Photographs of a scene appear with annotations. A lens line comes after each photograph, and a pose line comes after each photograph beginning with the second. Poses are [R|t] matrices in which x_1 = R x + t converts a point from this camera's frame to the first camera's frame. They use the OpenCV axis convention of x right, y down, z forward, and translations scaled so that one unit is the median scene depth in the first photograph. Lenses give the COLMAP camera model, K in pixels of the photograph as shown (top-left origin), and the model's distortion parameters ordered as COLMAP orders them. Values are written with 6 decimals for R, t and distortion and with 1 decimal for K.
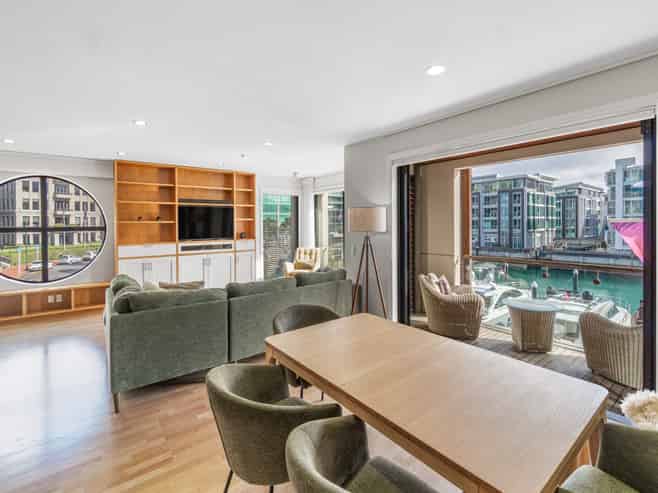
lens RADIAL K [[319.1, 0, 329.1], [0, 319.1, 225.0], [0, 0, 1]] dist [-0.000818, -0.000165]
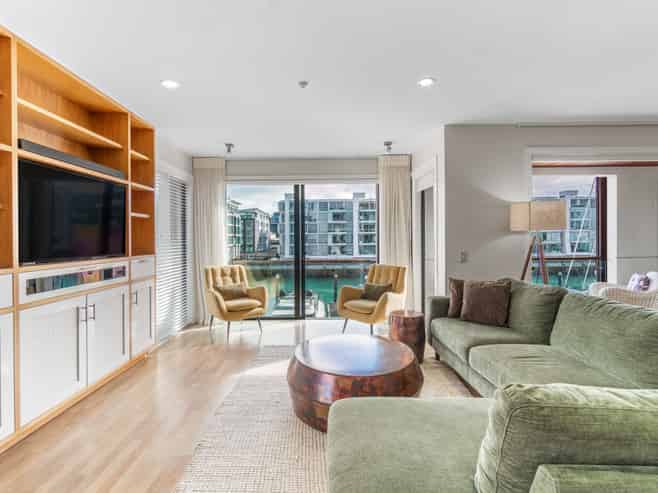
lens RADIAL K [[308.9, 0, 311.5], [0, 308.9, 239.4], [0, 0, 1]] dist [-0.000970, -0.000033]
pose [[0.621160, 0.002544, 0.783680, -0.120118], [0.004659, 0.999965, -0.006939, 0.006046], [-0.783670, 0.007961, 0.621126, 0.126316]]
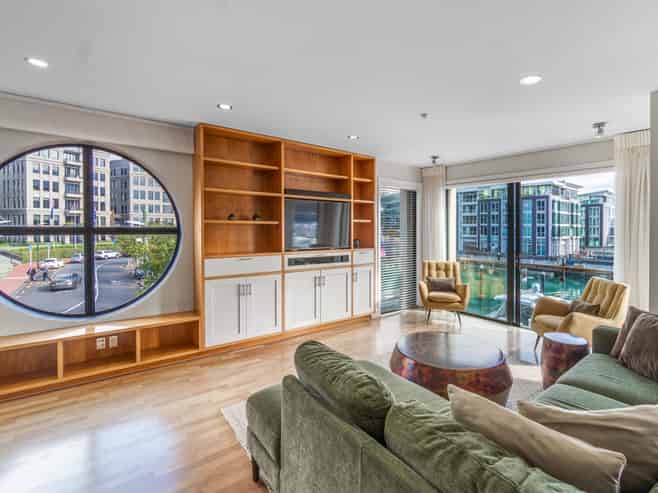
lens RADIAL K [[314.5, 0, 343.6], [0, 314.5, 233.4], [0, 0, 1]] dist [0.000484, -0.000007]
pose [[0.999770, 0.017945, 0.011771, -0.080060], [-0.018117, 0.999728, 0.014659, 0.000176], [-0.011504, -0.014869, 0.999823, 0.075157]]
